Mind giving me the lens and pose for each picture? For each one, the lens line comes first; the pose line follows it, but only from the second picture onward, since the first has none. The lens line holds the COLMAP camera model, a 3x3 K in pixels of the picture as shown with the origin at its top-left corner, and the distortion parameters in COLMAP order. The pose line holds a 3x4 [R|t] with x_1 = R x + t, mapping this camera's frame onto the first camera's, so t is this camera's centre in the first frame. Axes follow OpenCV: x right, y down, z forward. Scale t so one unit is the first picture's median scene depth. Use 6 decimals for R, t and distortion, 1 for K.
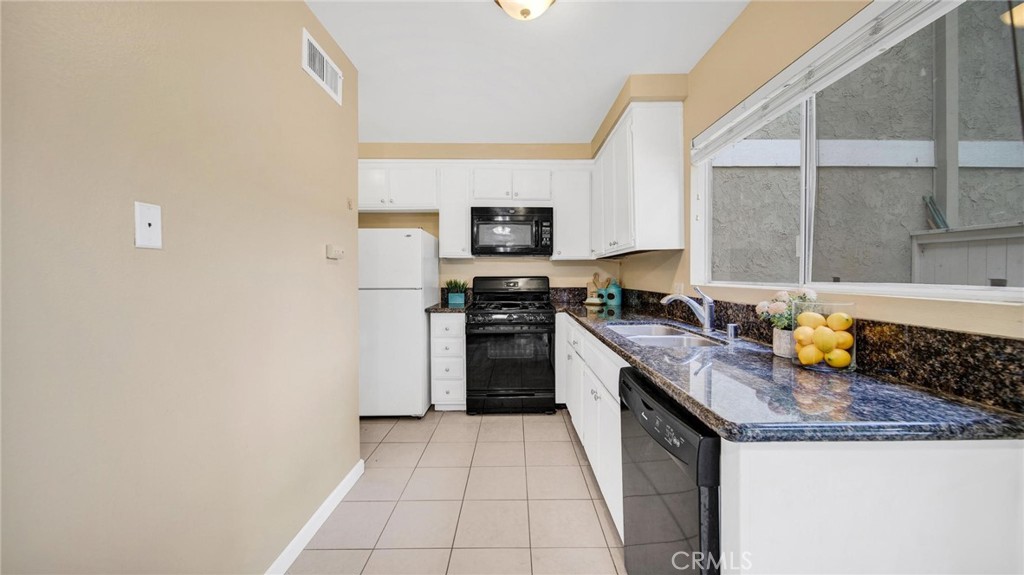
lens RADIAL K [[367.0, 0, 518.6], [0, 367.0, 279.0], [0, 0, 1]] dist [-0.001761, -0.000442]
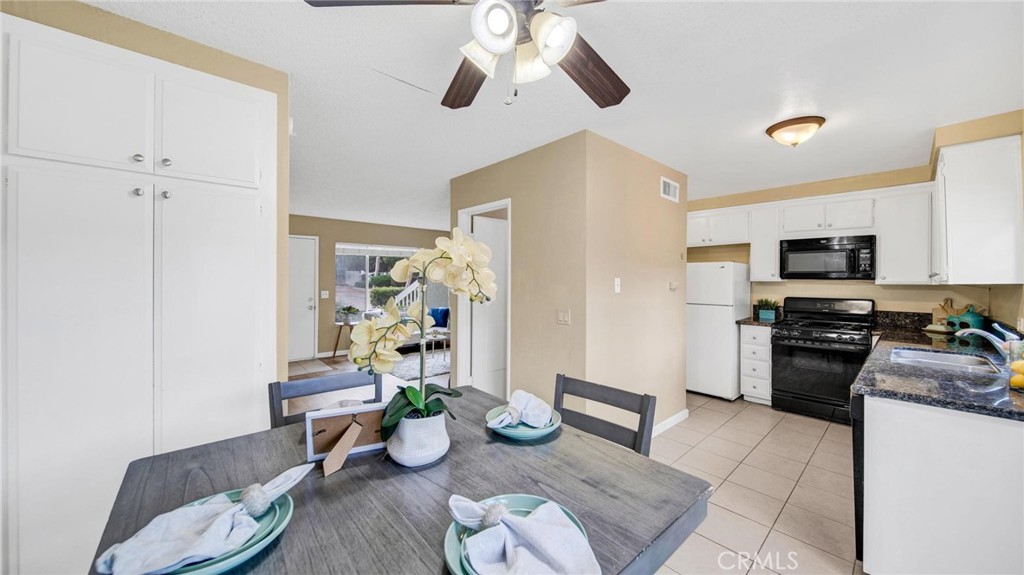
lens RADIAL K [[367.0, 0, 517.2], [0, 367.0, 280.2], [0, 0, 1]] dist [-0.001761, -0.000442]
pose [[0.671828, 0.007742, -0.740666, 0.181244], [-0.015009, 0.999882, -0.003162, -0.046235], [0.740555, 0.013241, 0.671866, -0.446940]]
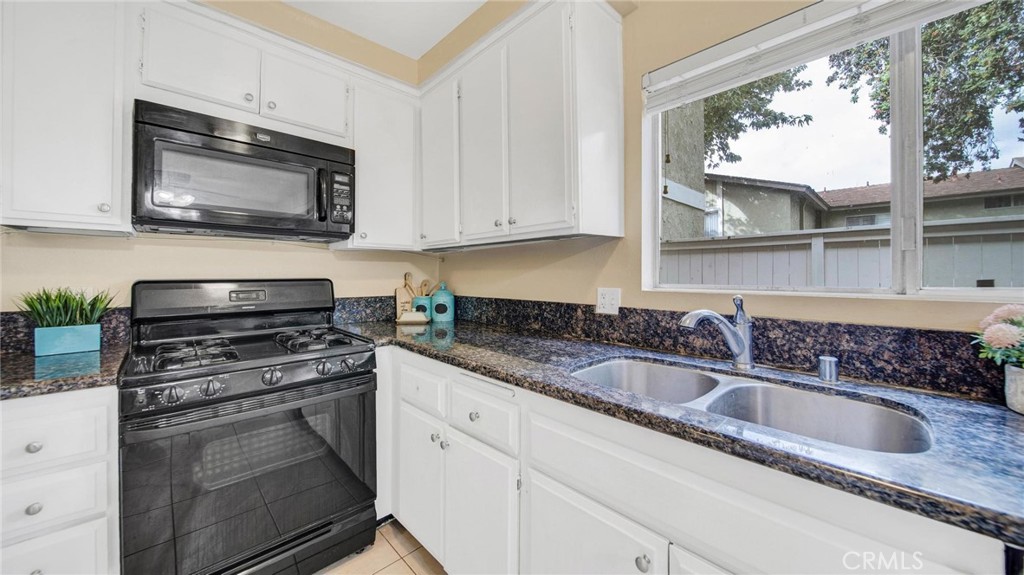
lens RADIAL K [[367.0, 0, 520.3], [0, 367.0, 273.2], [0, 0, 1]] dist [-0.001761, -0.000442]
pose [[0.724159, 0.003207, 0.689626, -0.099228], [0.008133, 0.999880, -0.013191, -0.005811], [-0.689586, 0.015161, 0.724046, 0.441083]]
